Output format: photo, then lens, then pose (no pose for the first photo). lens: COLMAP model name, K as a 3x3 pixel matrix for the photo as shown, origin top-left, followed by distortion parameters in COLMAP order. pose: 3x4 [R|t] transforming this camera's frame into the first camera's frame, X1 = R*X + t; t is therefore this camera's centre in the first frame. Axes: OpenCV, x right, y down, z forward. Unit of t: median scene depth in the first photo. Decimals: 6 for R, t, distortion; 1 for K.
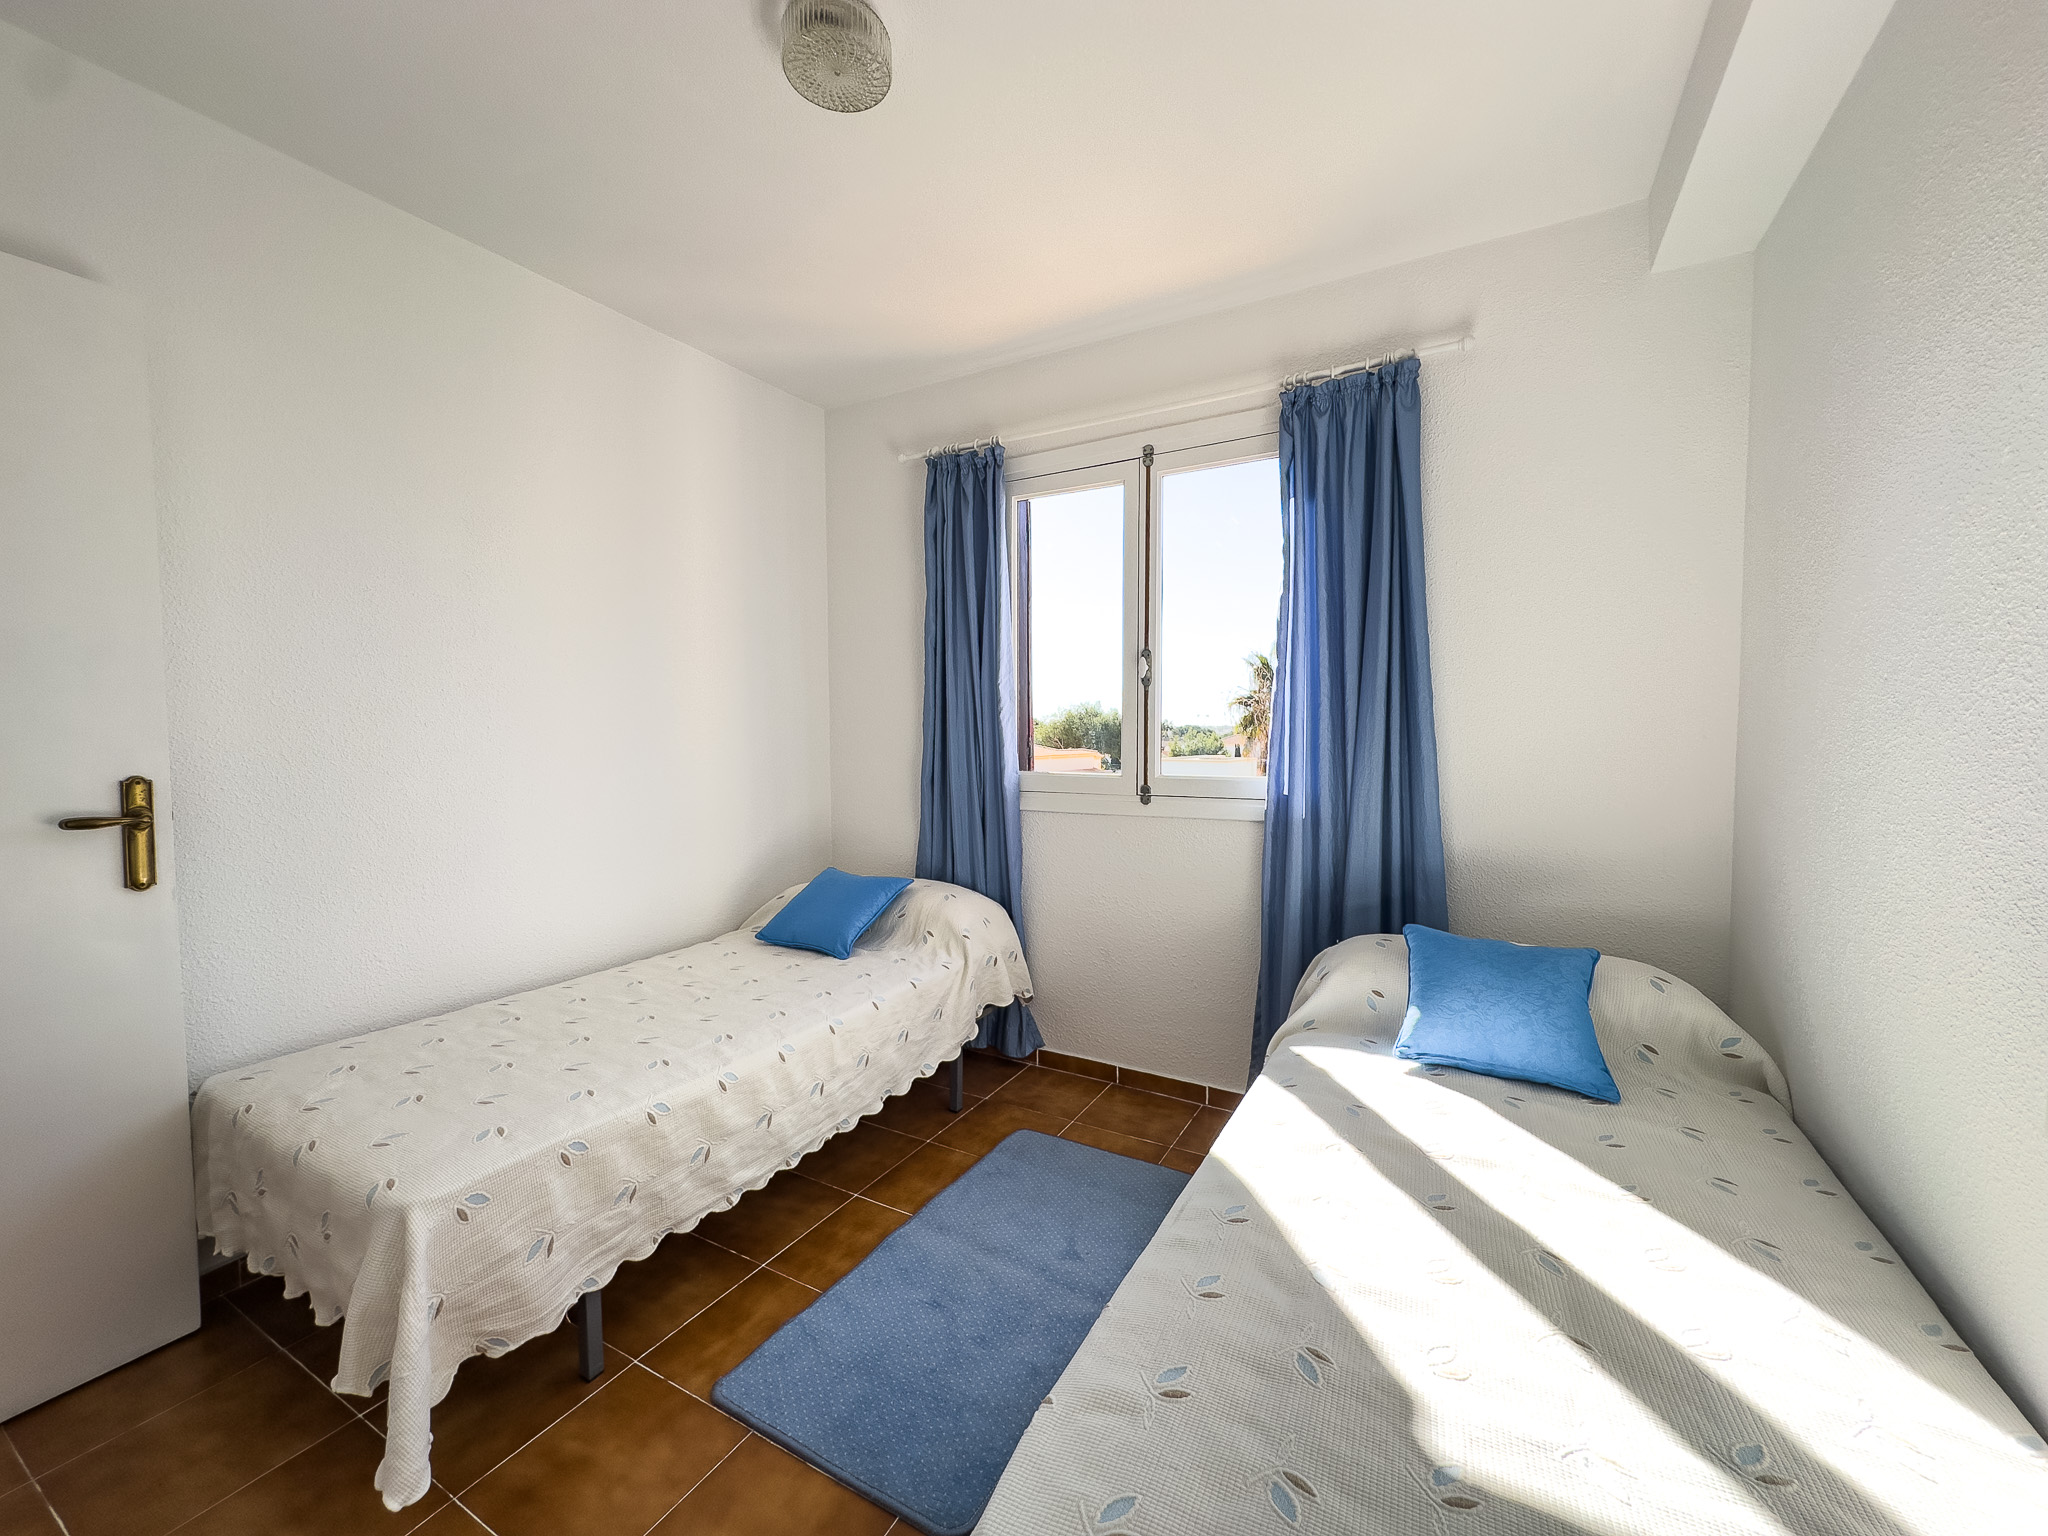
lens RADIAL K [[824.1, 0, 1017.6], [0, 824.1, 762.8], [0, 0, 1]] dist [-0.004222, 0.000570]
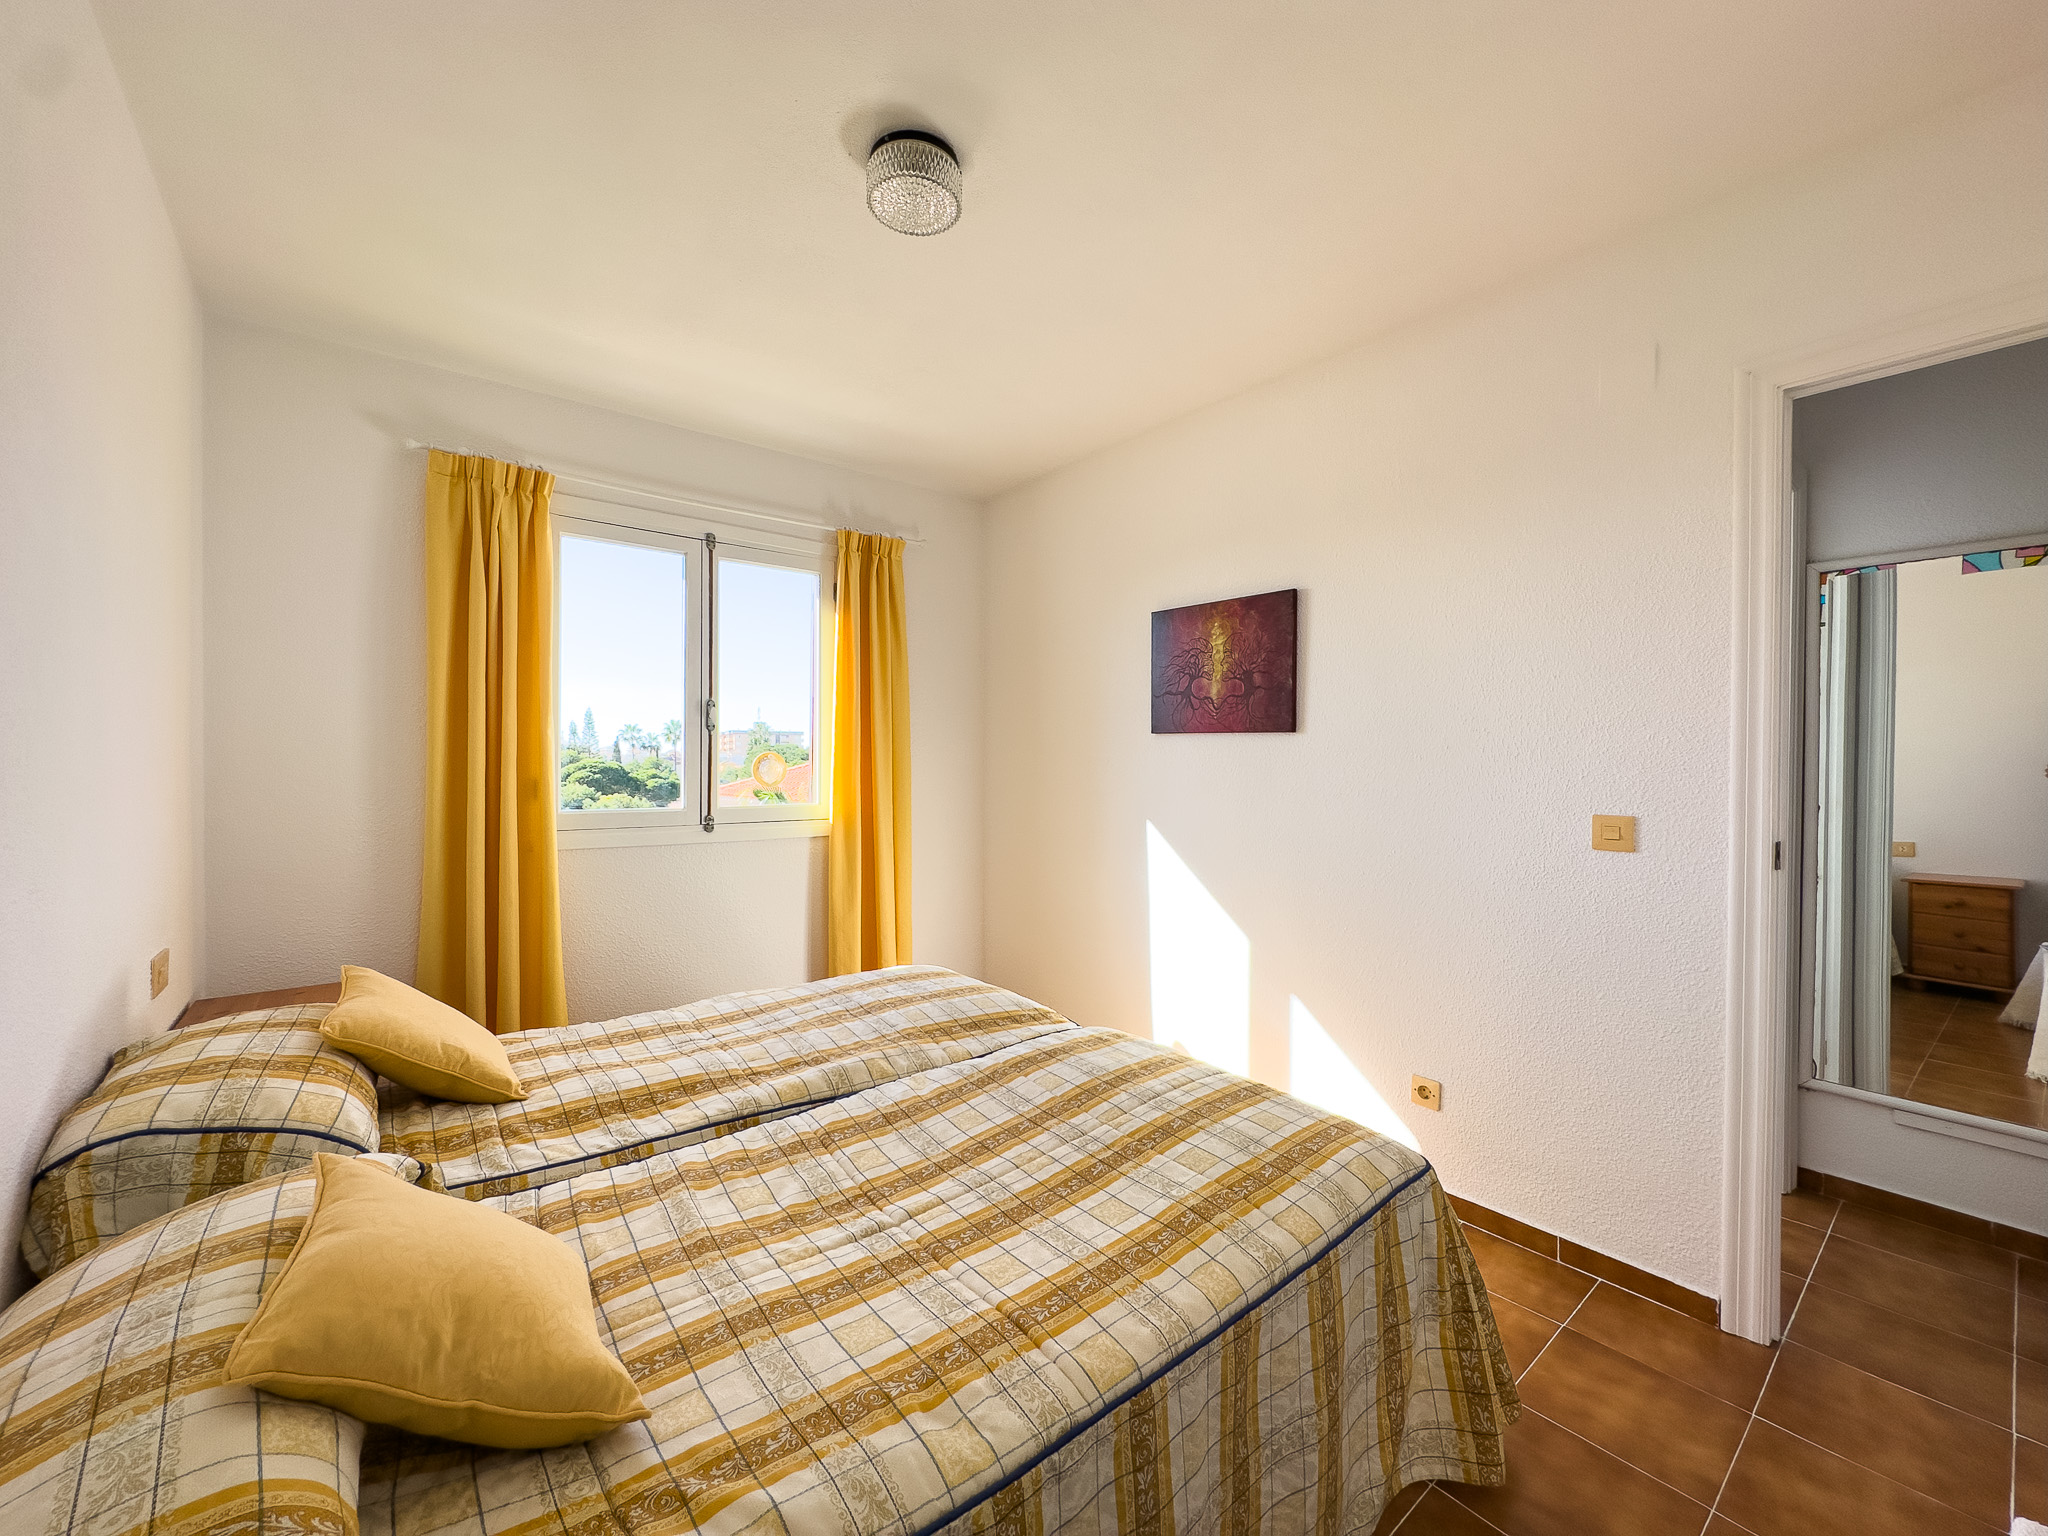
lens RADIAL K [[824.1, 0, 1023.6], [0, 824.1, 773.6], [0, 0, 1]] dist [-0.004222, 0.000570]
pose [[0.361672, 0.000584, 0.932305, -0.783006], [0.034574, 0.999304, -0.014038, -0.001125], [-0.931664, 0.037311, 0.361400, 0.152184]]
